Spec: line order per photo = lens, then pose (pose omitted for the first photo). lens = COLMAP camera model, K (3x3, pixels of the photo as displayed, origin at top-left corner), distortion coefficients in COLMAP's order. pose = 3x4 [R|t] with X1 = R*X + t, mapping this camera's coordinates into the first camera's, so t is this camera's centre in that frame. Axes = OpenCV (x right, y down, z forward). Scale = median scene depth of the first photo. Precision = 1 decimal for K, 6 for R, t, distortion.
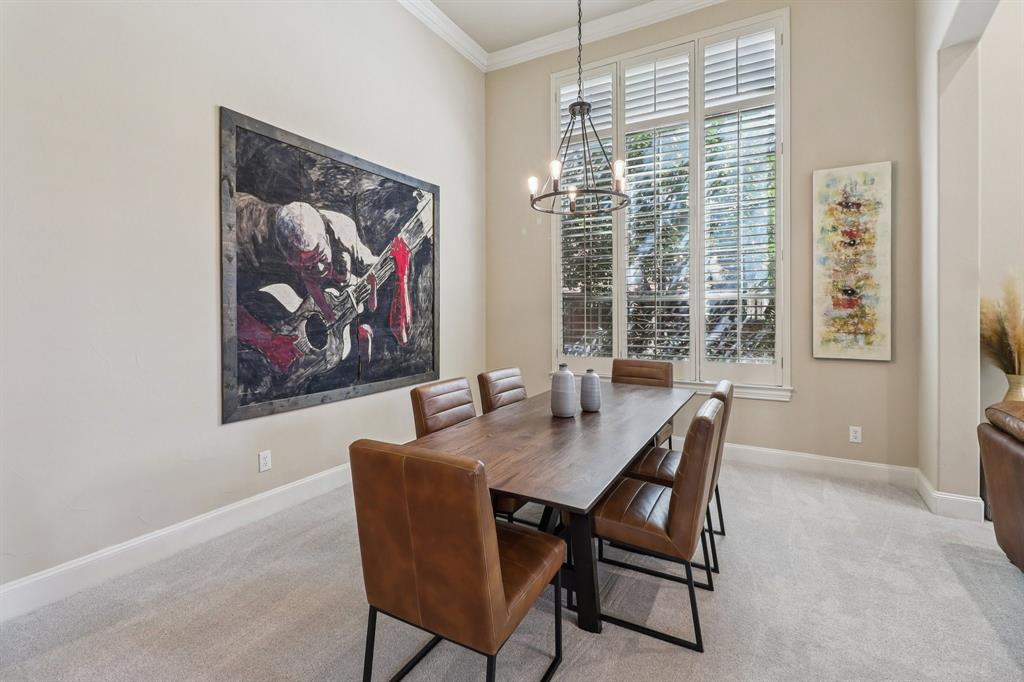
lens RADIAL K [[461.0, 0, 538.3], [0, 461.0, 321.5], [0, 0, 1]] dist [0.001587, -0.000206]
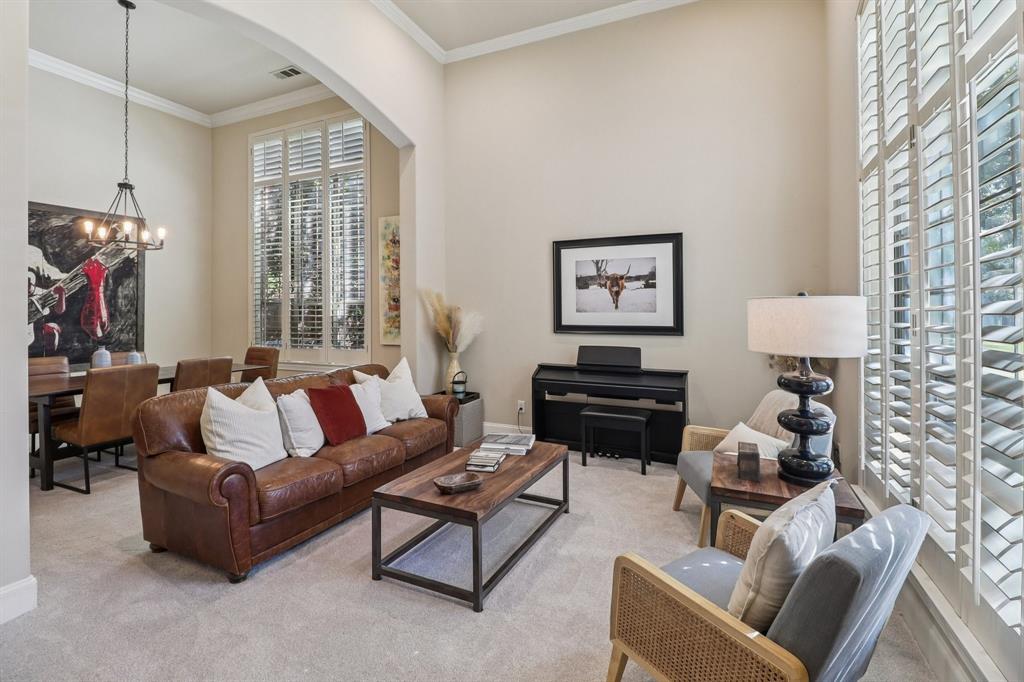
lens RADIAL K [[461.0, 0, 519.4], [0, 461.0, 311.4], [0, 0, 1]] dist [0.001587, -0.000206]
pose [[0.996998, -0.001336, 0.077416, 0.862972], [0.002762, 0.999828, -0.018320, 0.000345], [-0.077379, 0.018479, 0.996831, -0.458636]]
